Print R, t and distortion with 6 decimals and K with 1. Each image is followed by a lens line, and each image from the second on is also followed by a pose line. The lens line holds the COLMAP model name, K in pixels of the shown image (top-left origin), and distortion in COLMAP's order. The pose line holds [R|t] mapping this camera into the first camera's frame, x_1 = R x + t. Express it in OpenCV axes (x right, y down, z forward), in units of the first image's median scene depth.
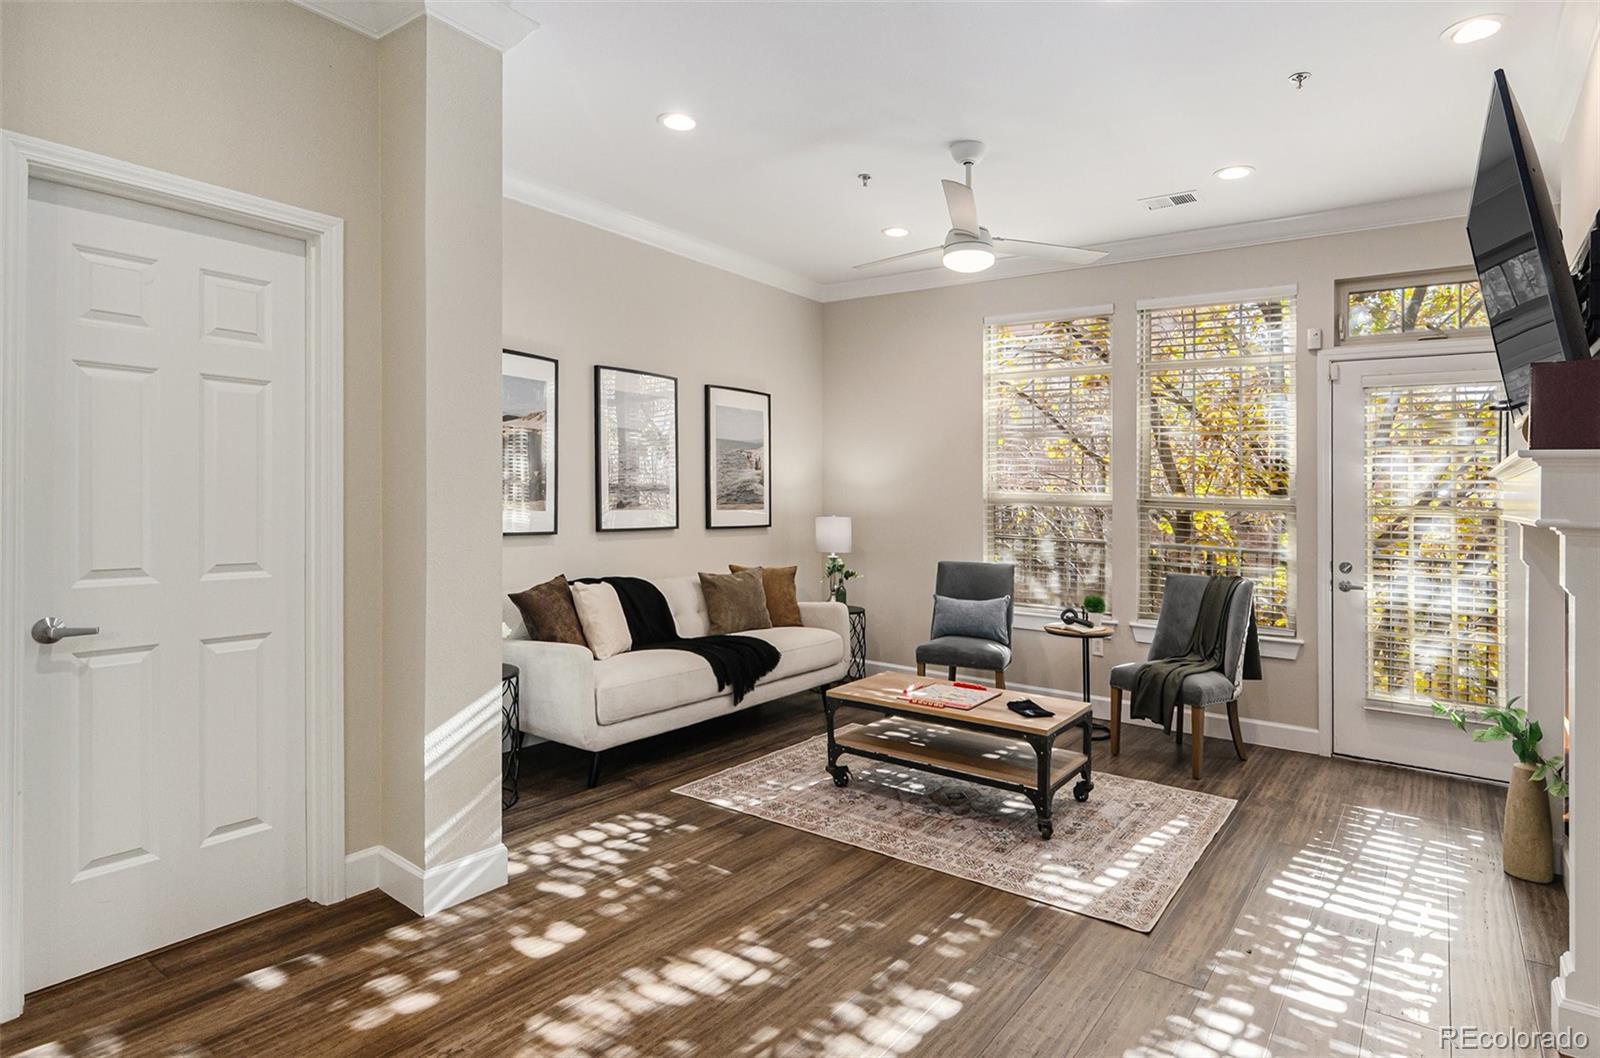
lens RADIAL K [[864.6, 0, 792.1], [0, 864.6, 396.4], [0, 0, 1]] dist [0.001903, 0.000044]
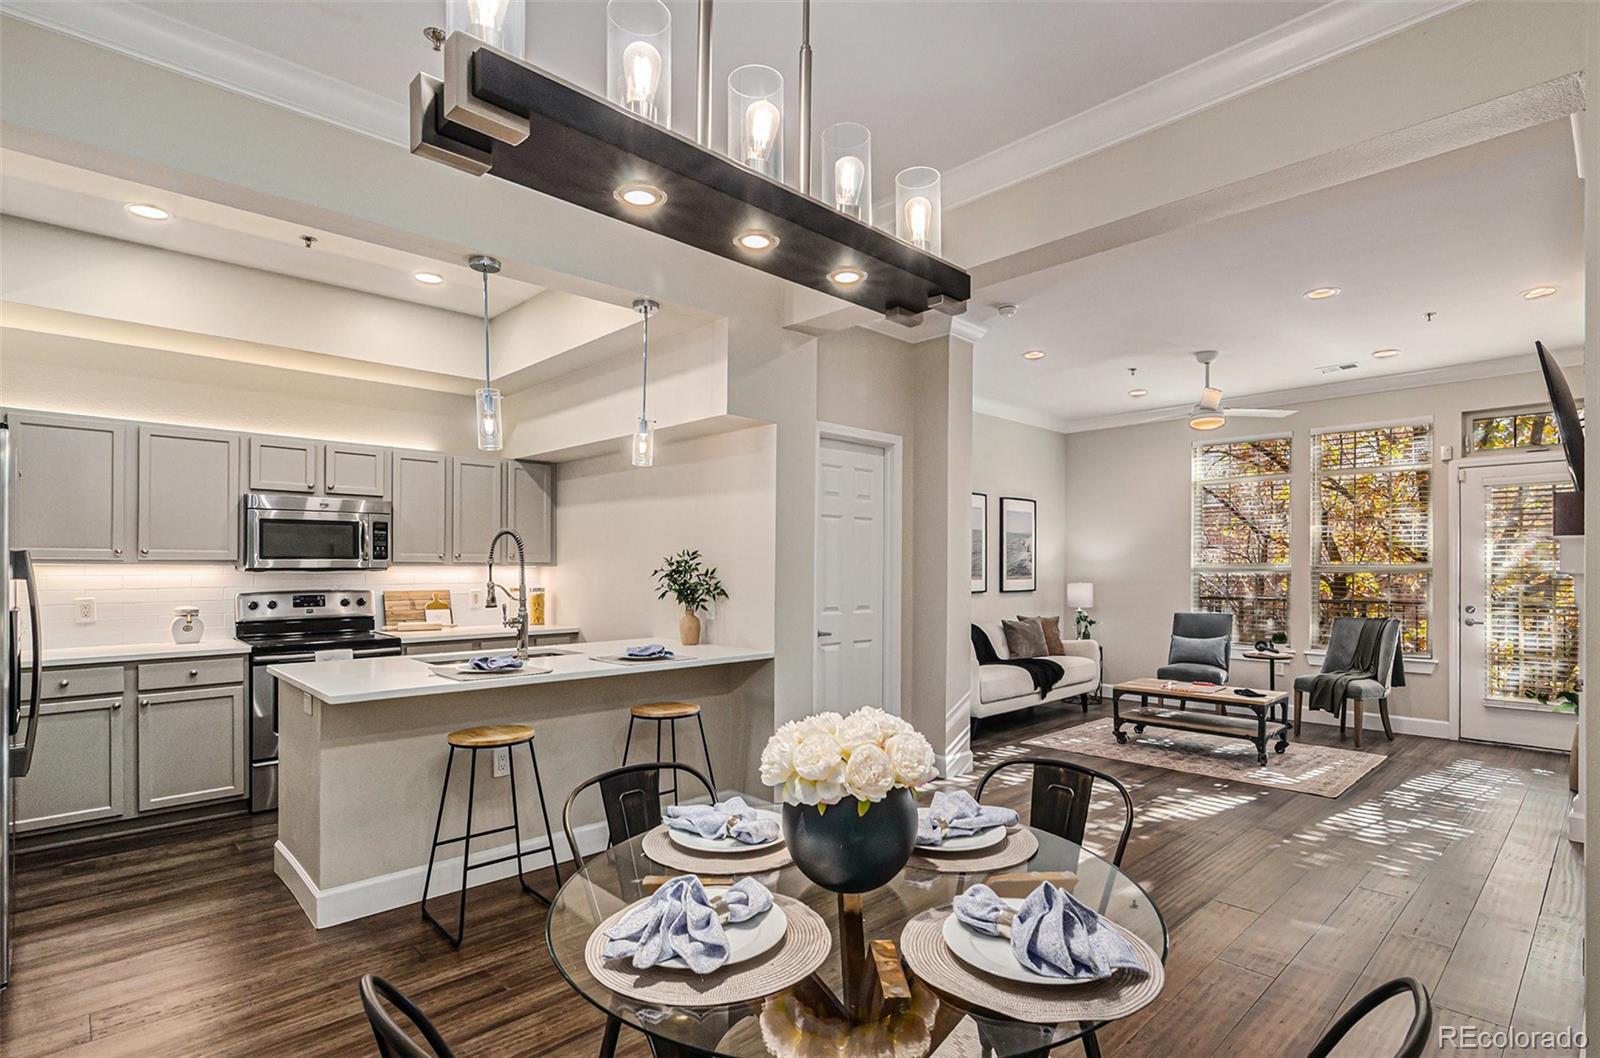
lens RADIAL K [[803.7, 0, 800.0], [0, 803.7, 529.0], [0, 0, 1]] dist [0.000589, 0.000985]
pose [[0.987729, -0.030758, -0.153119, -0.258425], [0.039805, 0.997616, 0.056369, -0.057257], [0.151020, -0.061773, 0.986599, -0.492586]]
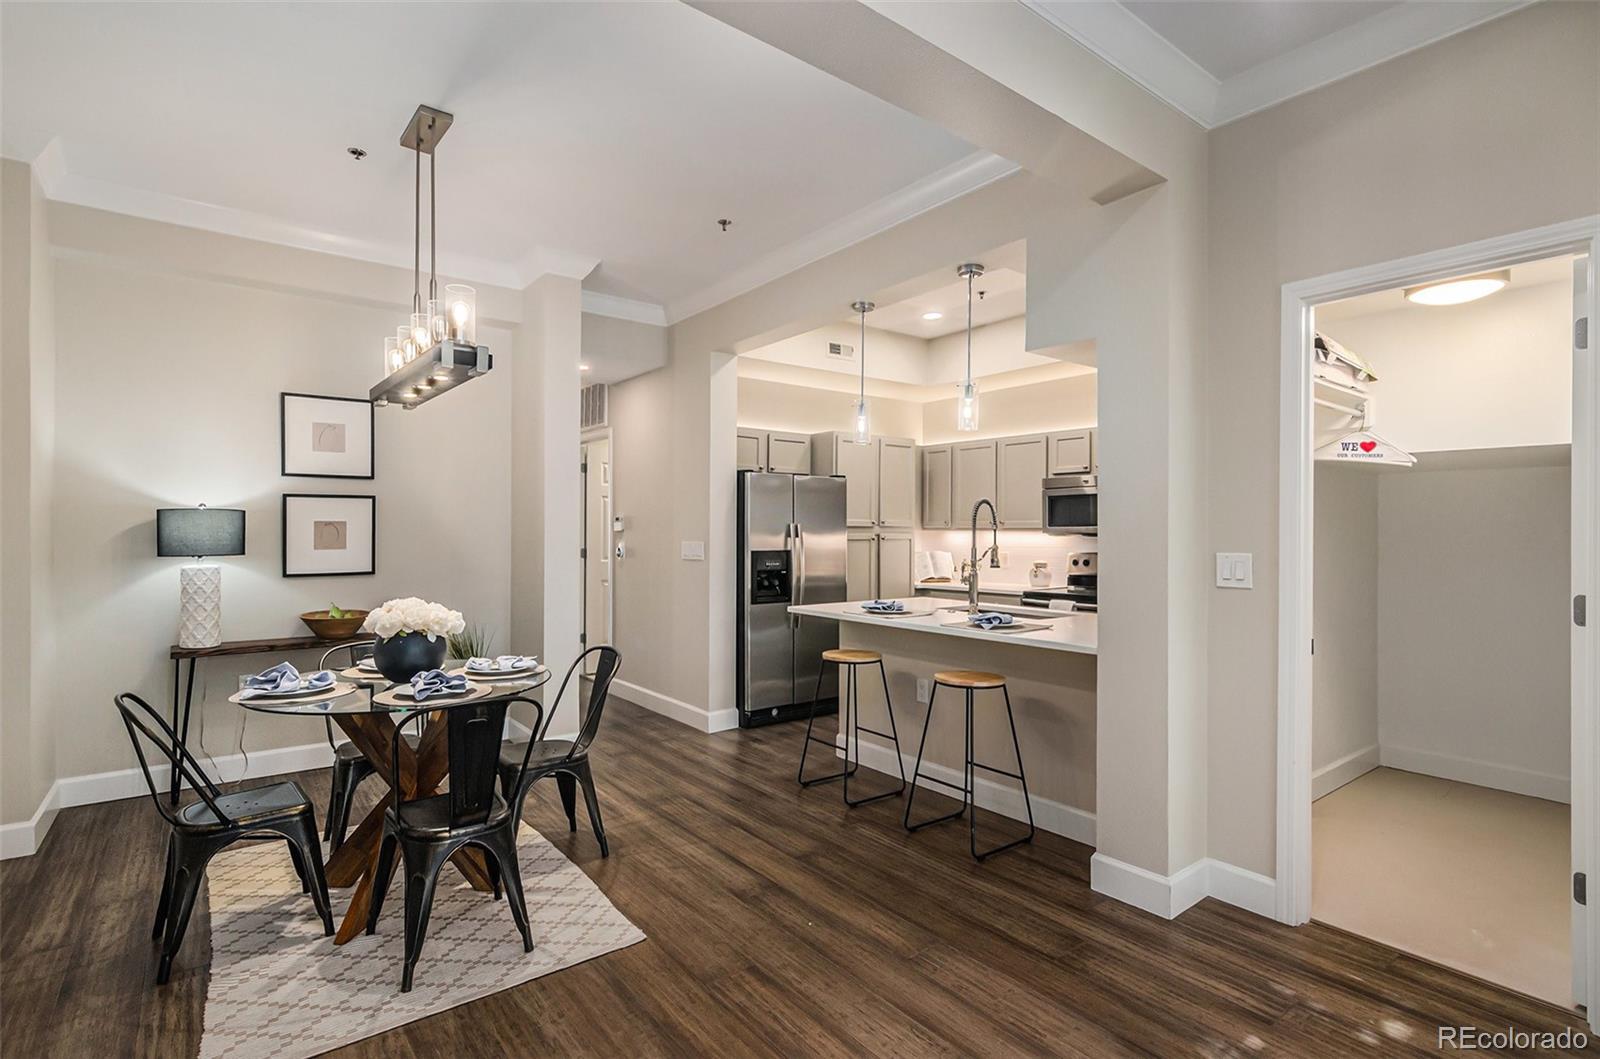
lens RADIAL K [[786.7, 0, 800.0], [0, 786.7, 529.5], [0, 0, 1]] dist [-0.000389, 0.000029]
pose [[-0.276135, -0.027823, -0.960716, 0.261490], [0.091137, 0.994319, -0.054992, 0.044117], [0.956788, -0.102742, -0.272031, 0.318456]]
